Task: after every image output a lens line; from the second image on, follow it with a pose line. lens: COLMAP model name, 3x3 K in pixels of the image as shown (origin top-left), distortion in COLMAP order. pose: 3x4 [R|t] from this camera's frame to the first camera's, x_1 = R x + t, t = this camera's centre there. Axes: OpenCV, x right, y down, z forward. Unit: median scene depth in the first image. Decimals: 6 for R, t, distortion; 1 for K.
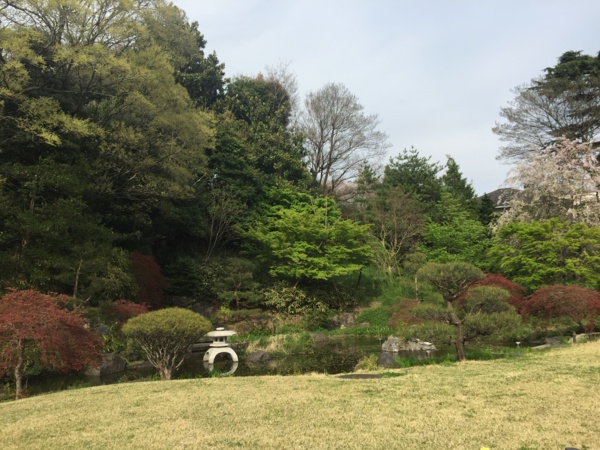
lens RADIAL K [[513.6, 0, 300.0], [0, 513.6, 225.0], [0, 0, 1]] dist [0.113188, -0.147430]
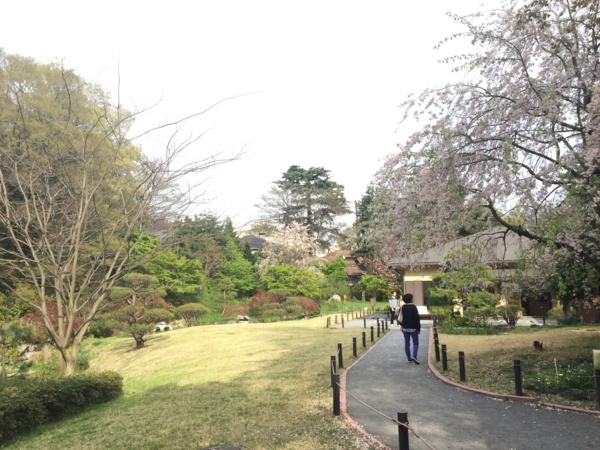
lens RADIAL K [[513.6, 0, 300.0], [0, 513.6, 225.0], [0, 0, 1]] dist [0.113188, -0.147430]
pose [[0.838519, 0.095245, 0.536483, -0.468057], [-0.083450, 0.995436, -0.046295, -0.061561], [-0.538444, -0.005950, 0.842640, -0.579631]]
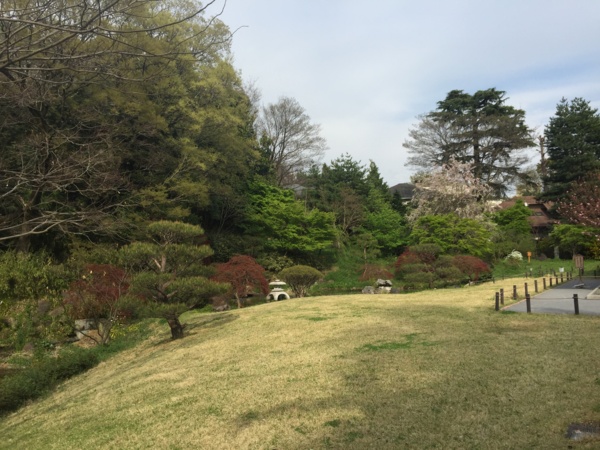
lens RADIAL K [[513.6, 0, 300.0], [0, 513.6, 225.0], [0, 0, 1]] dist [0.113188, -0.147430]
pose [[0.968839, 0.020648, 0.246829, -0.273967], [-0.034349, 0.998091, 0.051329, -0.034260], [-0.245298, -0.058207, 0.967699, -0.328895]]
